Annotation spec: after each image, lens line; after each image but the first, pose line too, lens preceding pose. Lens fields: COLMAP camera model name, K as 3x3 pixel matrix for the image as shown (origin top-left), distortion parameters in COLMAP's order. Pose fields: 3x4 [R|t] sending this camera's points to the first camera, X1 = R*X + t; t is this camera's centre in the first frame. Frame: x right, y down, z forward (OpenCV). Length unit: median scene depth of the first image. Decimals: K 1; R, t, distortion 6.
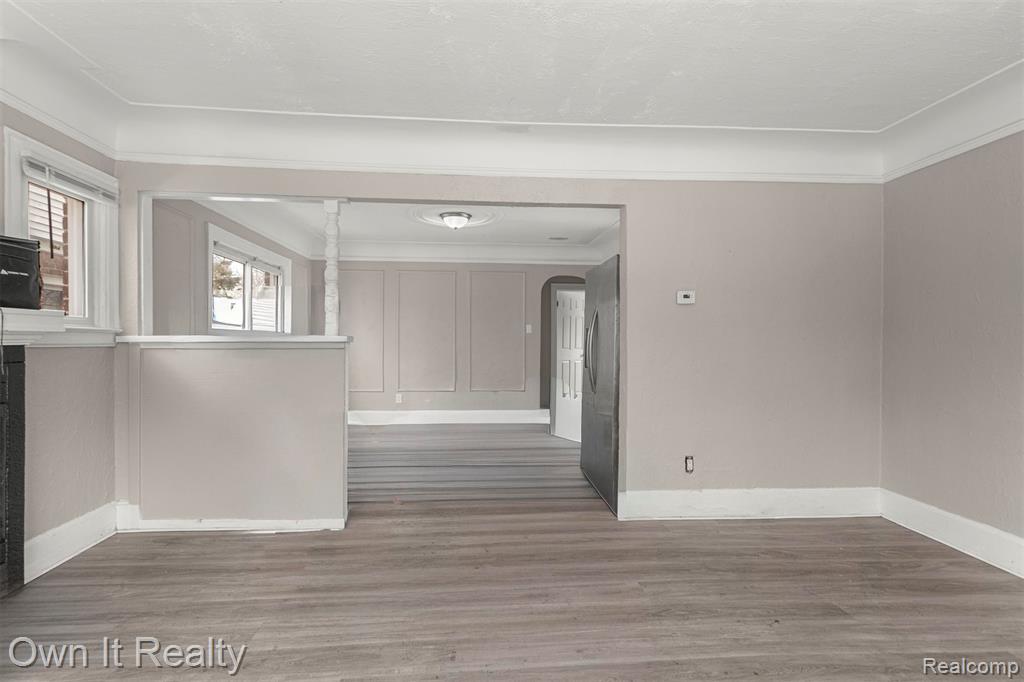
lens RADIAL K [[469.6, 0, 512.0], [0, 469.6, 341.0], [0, 0, 1]] dist [0.000918, 0.000157]
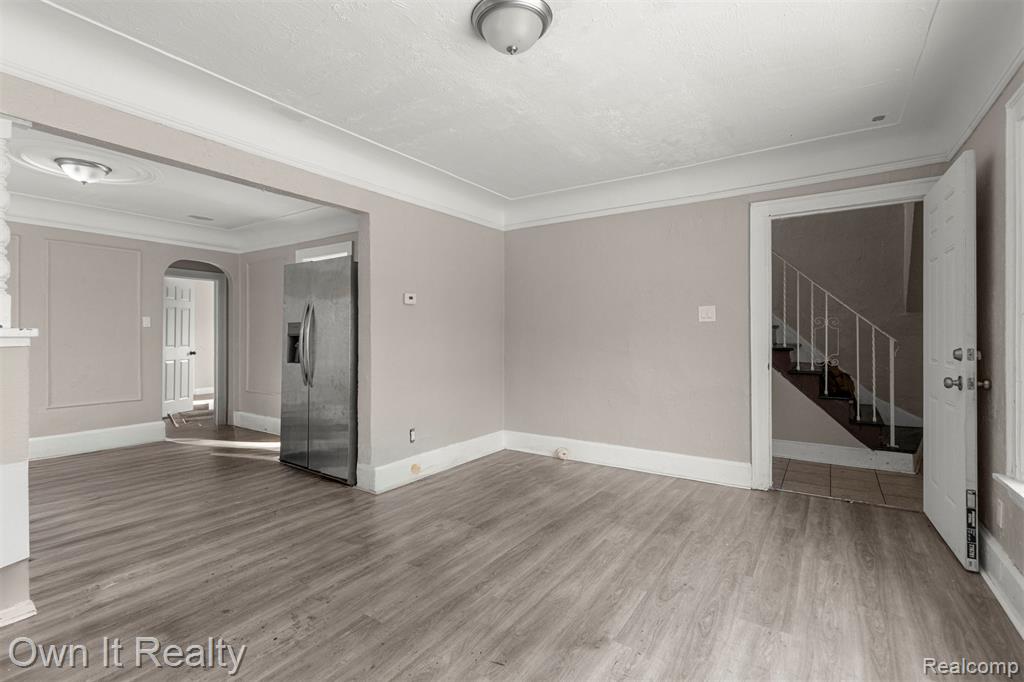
lens RADIAL K [[441.9, 0, 531.7], [0, 441.9, 334.3], [0, 0, 1]] dist [0.000255, 0.000312]
pose [[0.620812, -0.004647, 0.783946, -0.312893], [0.008399, 0.999964, -0.000723, 0.003126], [-0.783915, 0.007033, 0.620829, 0.040032]]
